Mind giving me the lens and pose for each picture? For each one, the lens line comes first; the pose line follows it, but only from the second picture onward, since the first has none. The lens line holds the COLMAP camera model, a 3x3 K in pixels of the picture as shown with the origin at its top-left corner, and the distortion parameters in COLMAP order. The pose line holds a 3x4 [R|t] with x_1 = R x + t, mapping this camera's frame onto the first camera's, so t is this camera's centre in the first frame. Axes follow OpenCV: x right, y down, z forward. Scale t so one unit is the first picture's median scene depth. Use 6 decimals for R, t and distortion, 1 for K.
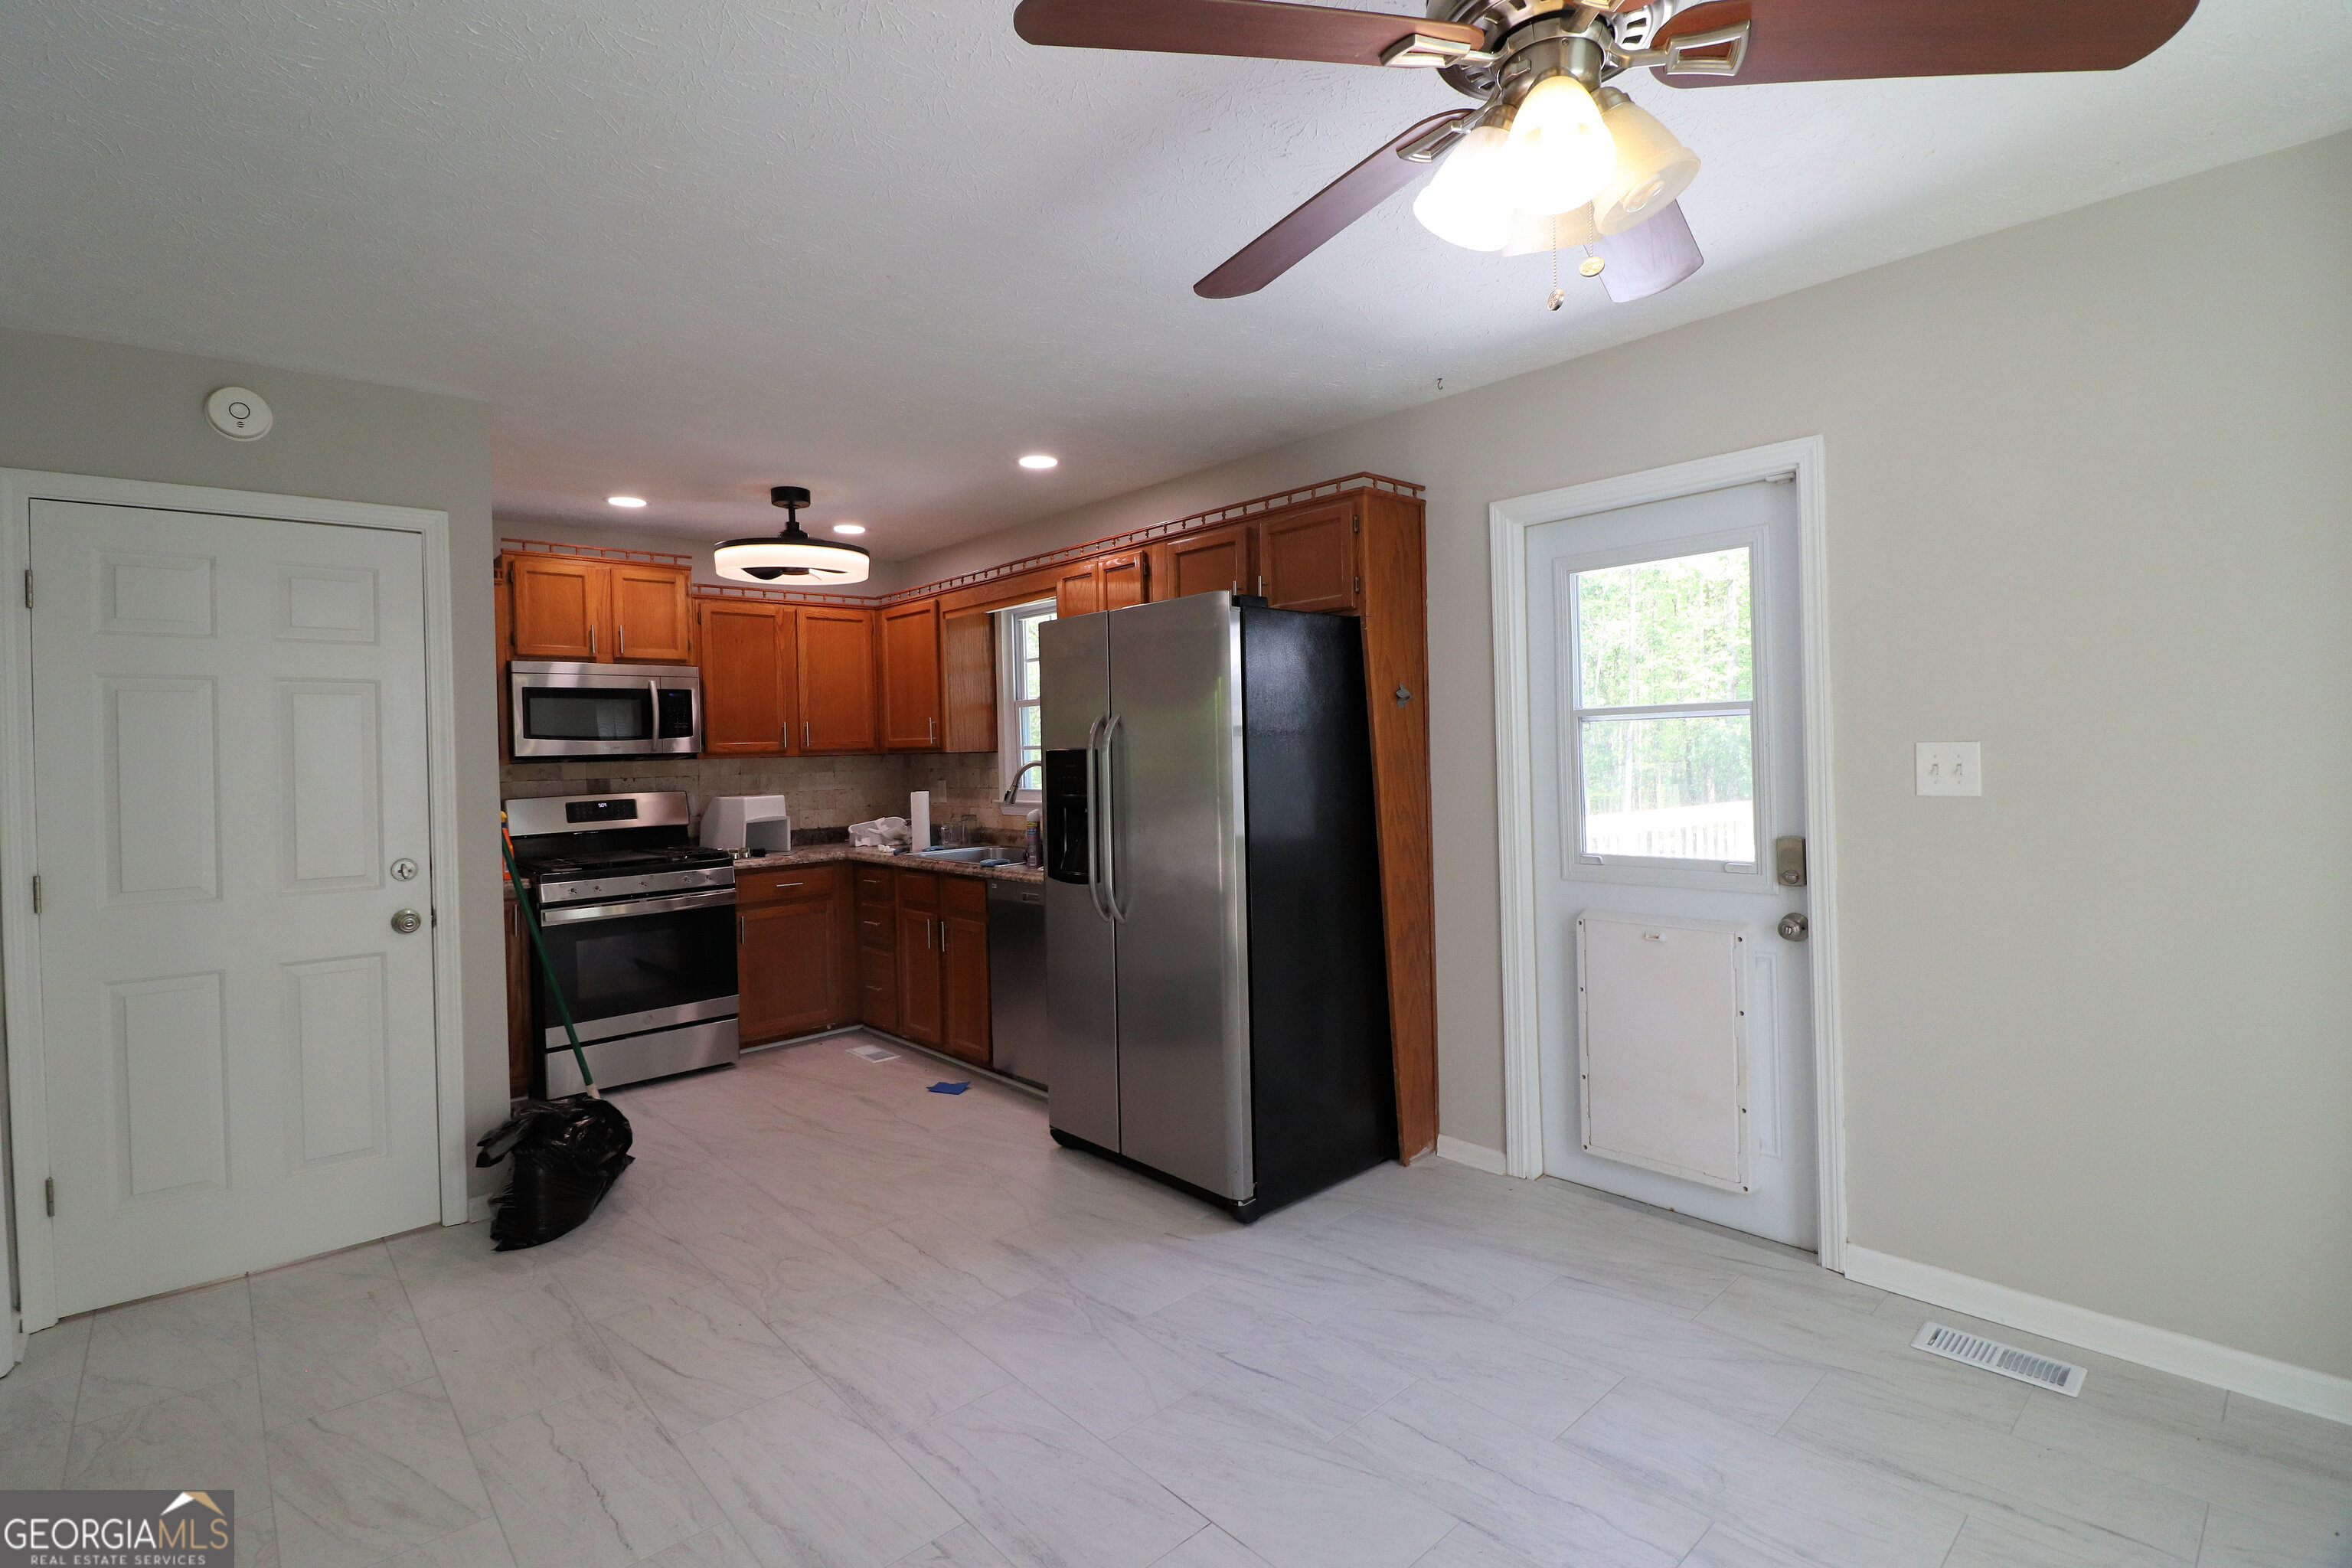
lens RADIAL K [[1103.2, 0, 1199.3], [0, 1103.2, 744.8], [0, 0, 1]] dist [-0.001409, -0.013634]
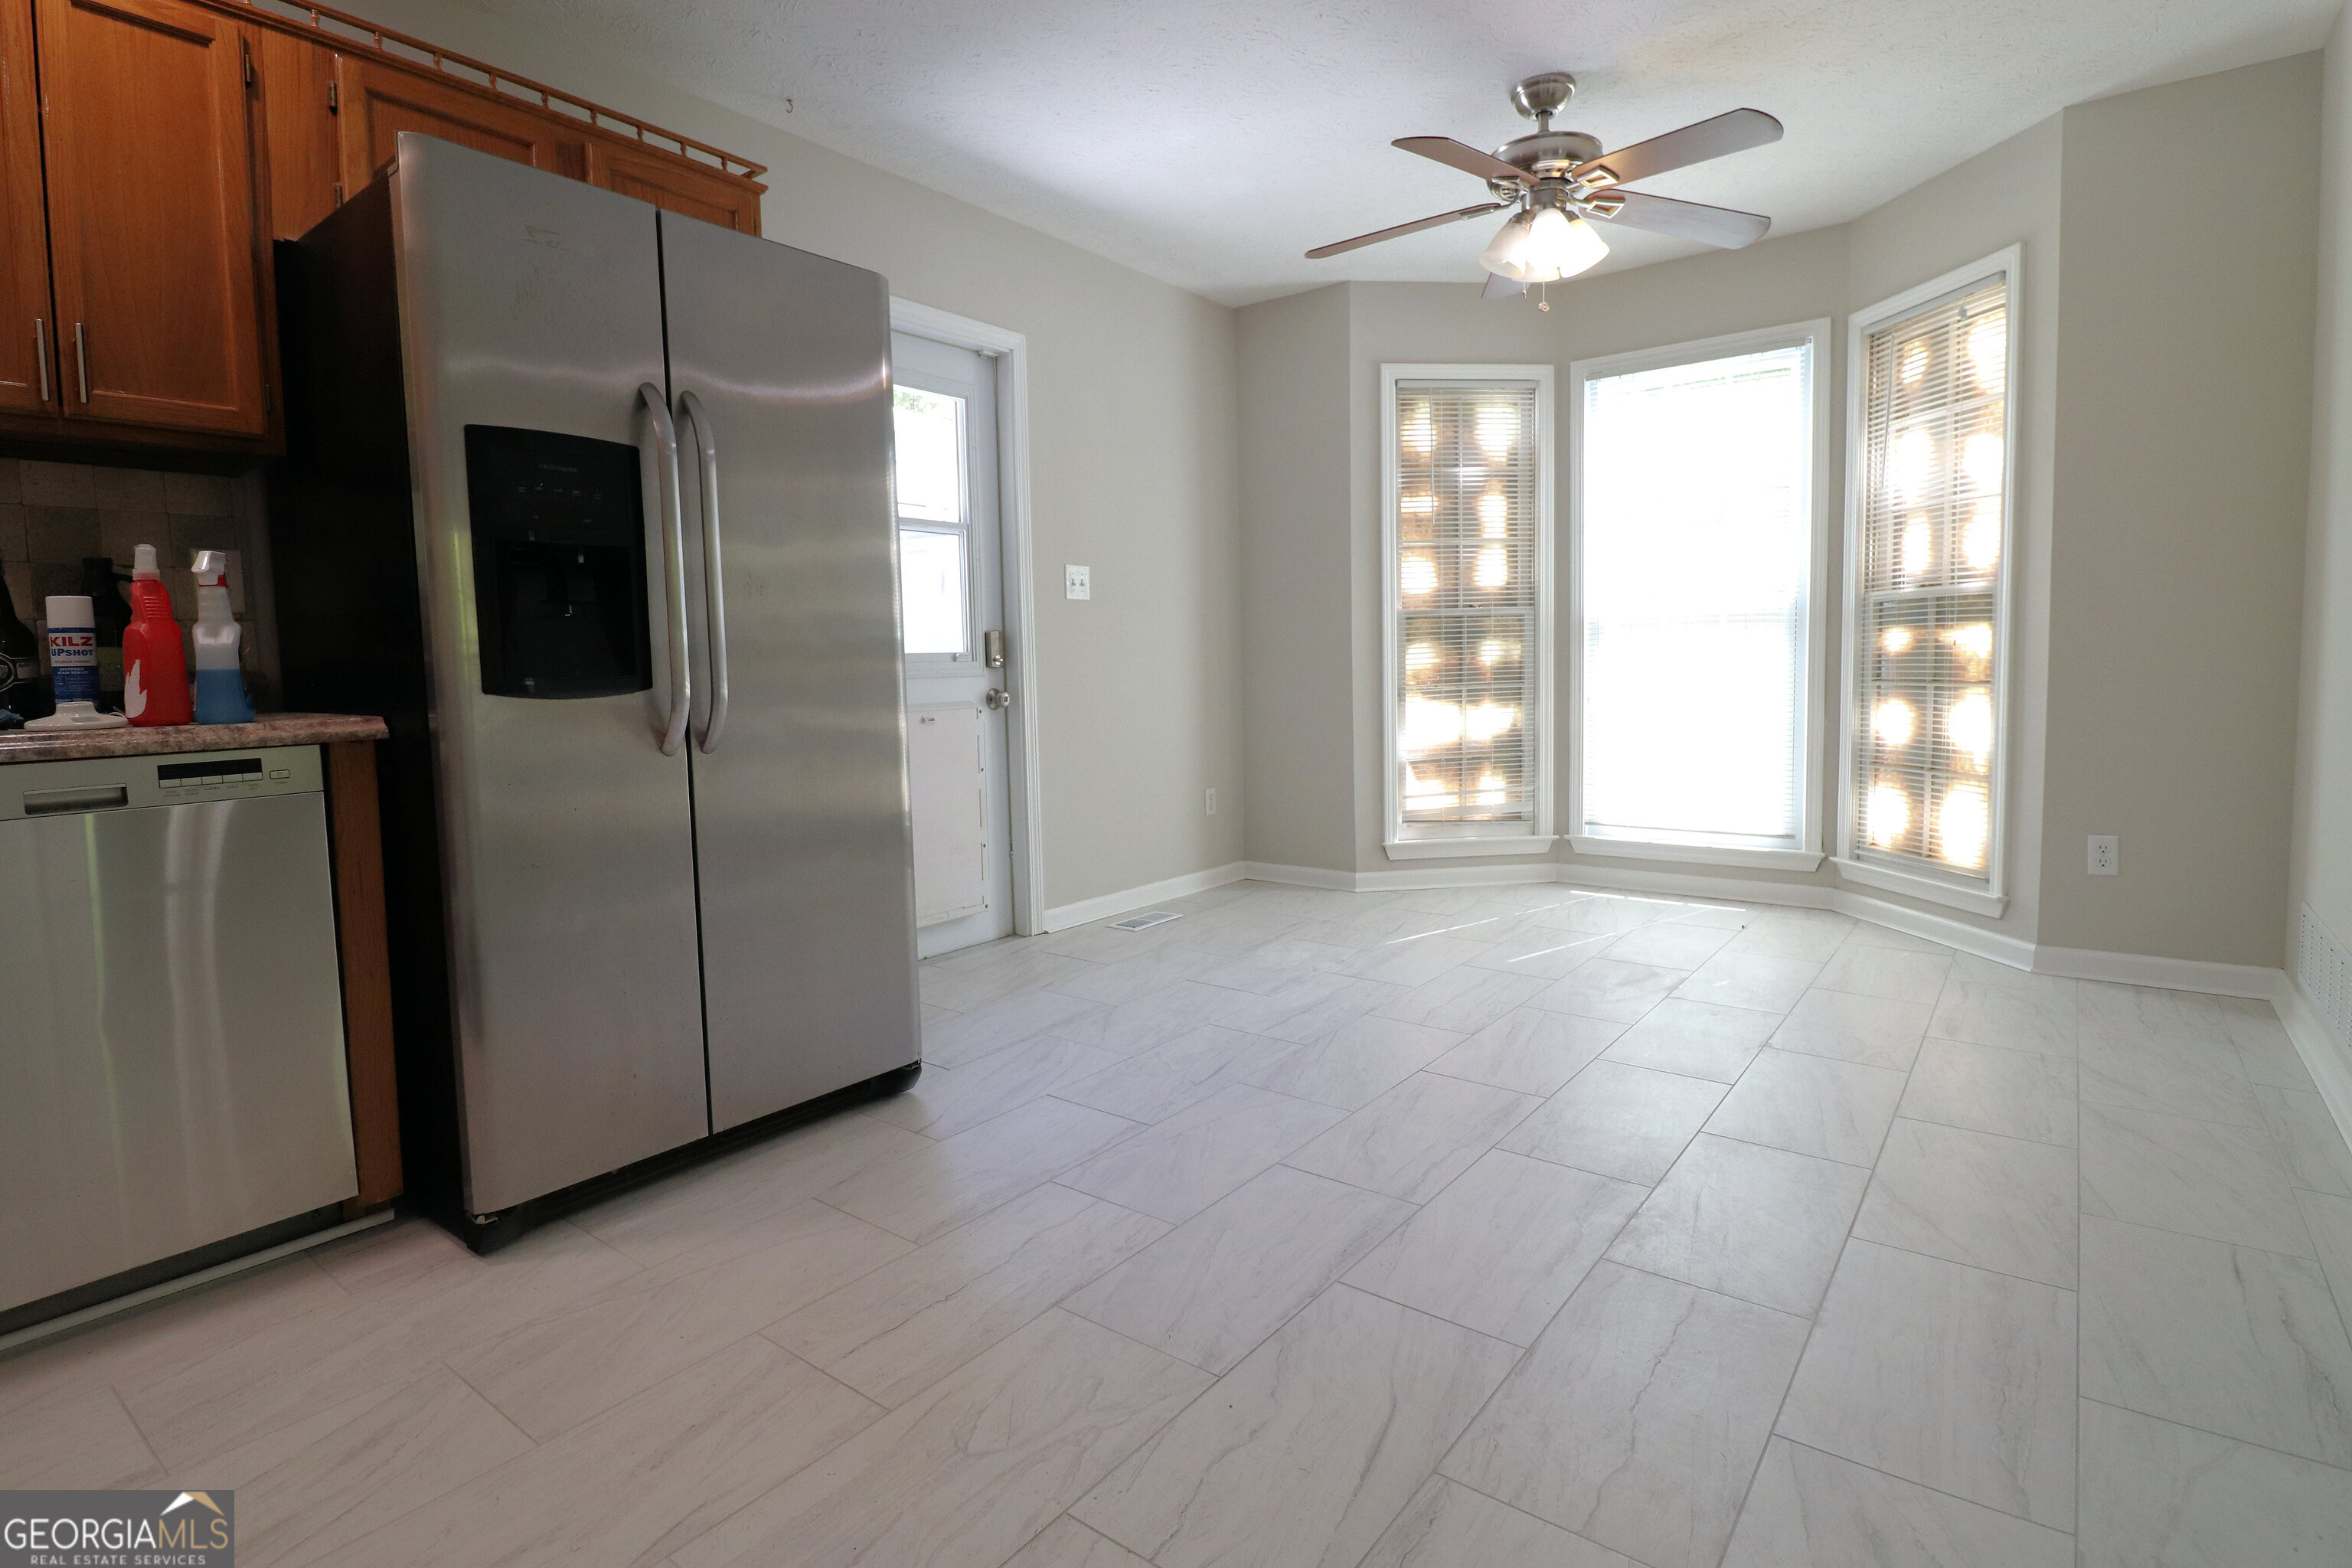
lens RADIAL K [[1162.9, 0, 1185.8], [0, 1162.9, 754.2], [0, 0, 1]] dist [0.004422, -0.015010]
pose [[-0.179426, -0.047222, 0.982637, -0.505838], [0.023521, 0.998356, 0.052273, 0.093631], [-0.983490, 0.032491, -0.178021, 0.586666]]
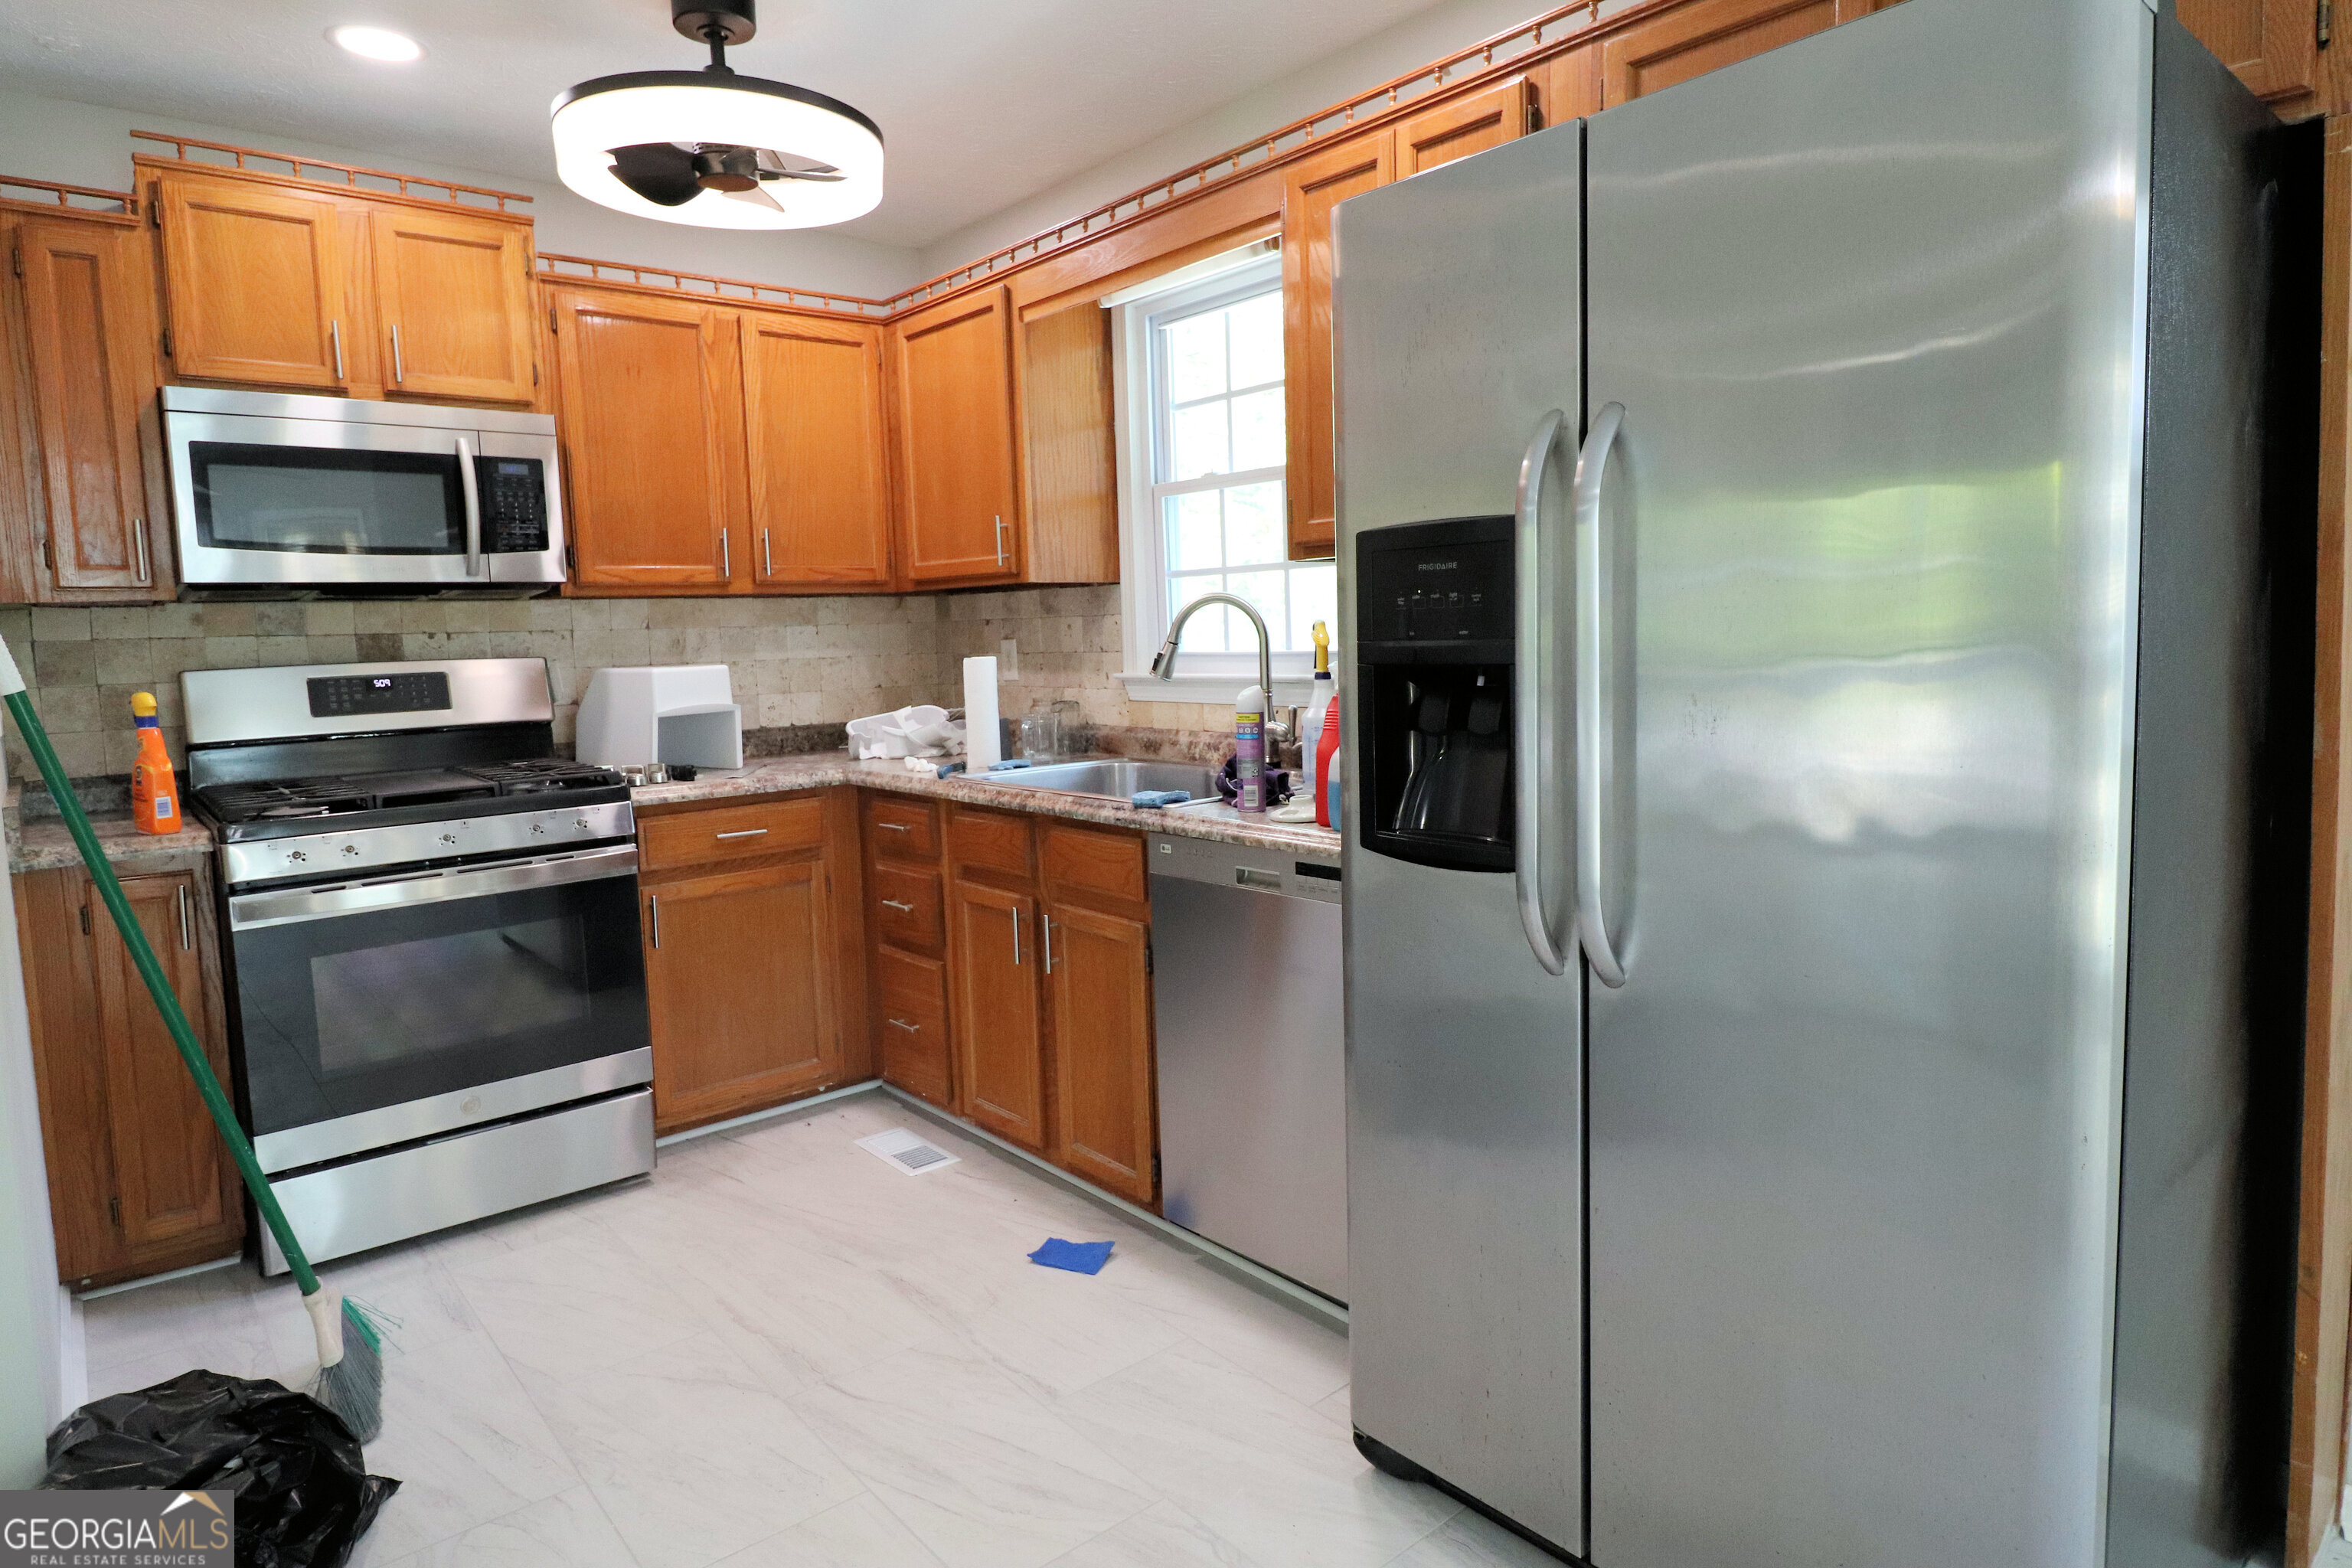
lens RADIAL K [[1349.9, 0, 1182.4], [0, 1349.9, 737.9], [0, 0, 1]] dist [0.000372, 0.000229]
pose [[0.998862, -0.000463, -0.047684, -0.132273], [0.004520, 0.996371, 0.084997, 0.027910], [0.047472, -0.085115, 0.995240, 0.376461]]
